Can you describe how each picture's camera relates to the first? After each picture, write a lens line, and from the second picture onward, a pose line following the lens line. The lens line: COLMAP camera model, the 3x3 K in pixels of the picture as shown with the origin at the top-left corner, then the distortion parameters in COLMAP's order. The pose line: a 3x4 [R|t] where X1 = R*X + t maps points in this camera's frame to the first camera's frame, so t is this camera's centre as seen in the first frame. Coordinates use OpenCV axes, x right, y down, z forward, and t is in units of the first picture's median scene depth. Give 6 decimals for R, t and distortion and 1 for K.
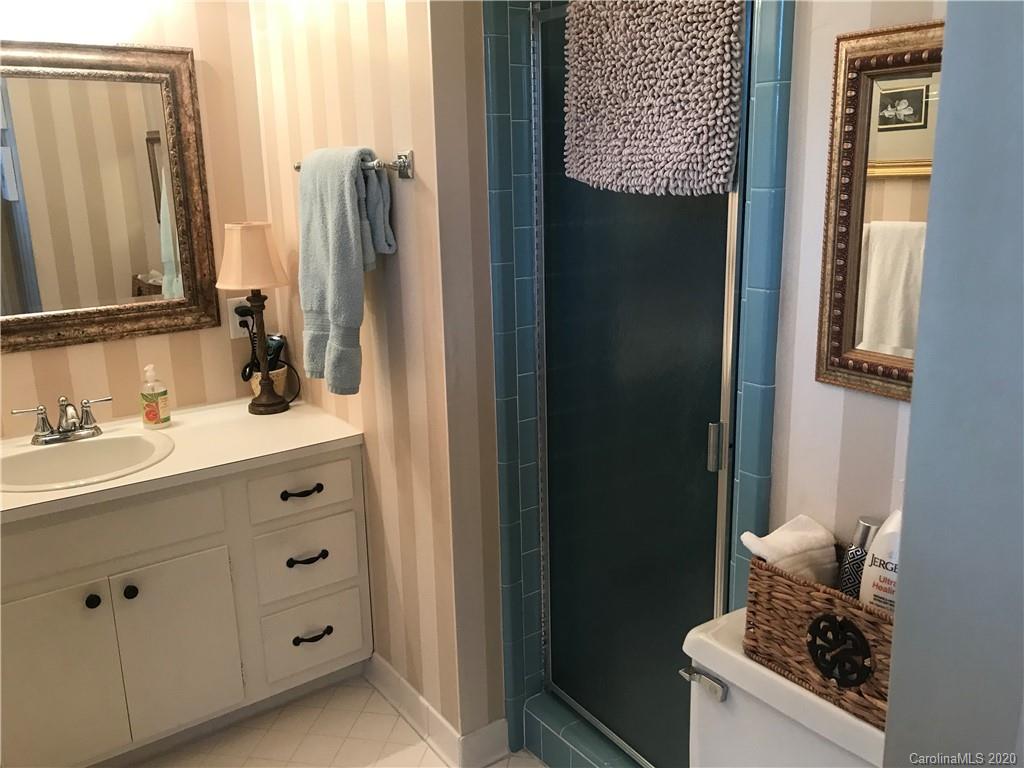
lens RADIAL K [[847.5, 0, 512.7], [0, 847.5, 386.1], [0, 0, 1]] dist [0.036060, -0.006068]
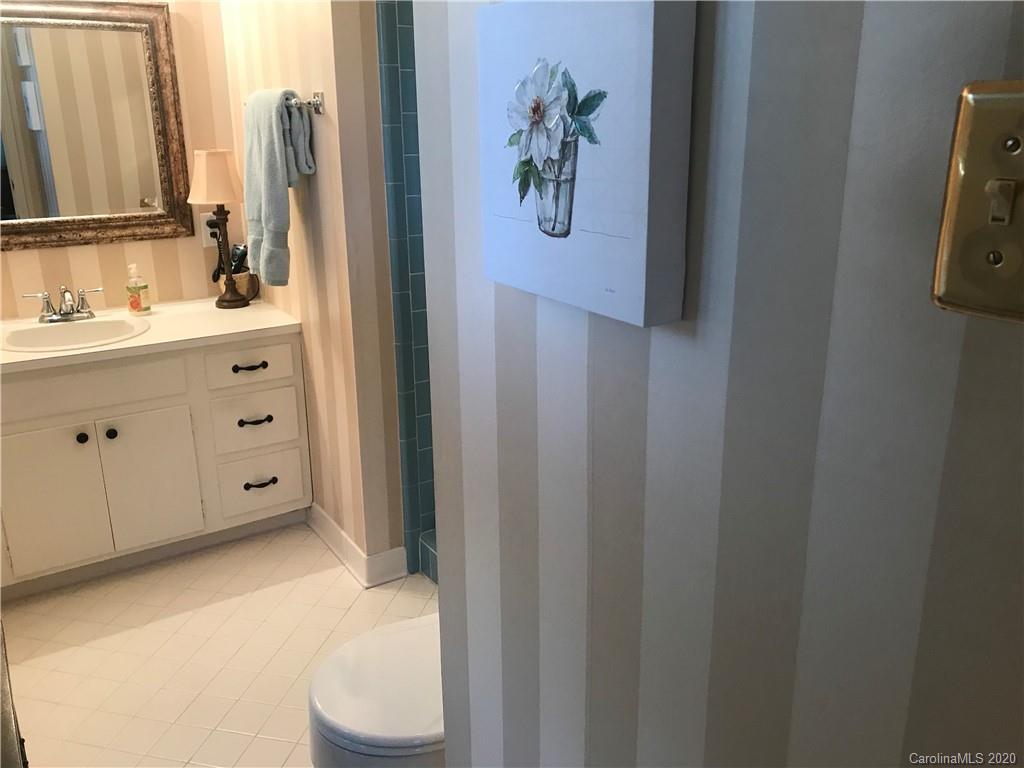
lens RADIAL K [[847.5, 0, 511.4], [0, 847.5, 379.3], [0, 0, 1]] dist [0.036060, -0.006068]
pose [[0.998861, 0.028657, -0.038138, 0.180761], [-0.026483, 0.998061, 0.056333, 0.059719], [0.039679, -0.055259, 0.997683, -0.233117]]
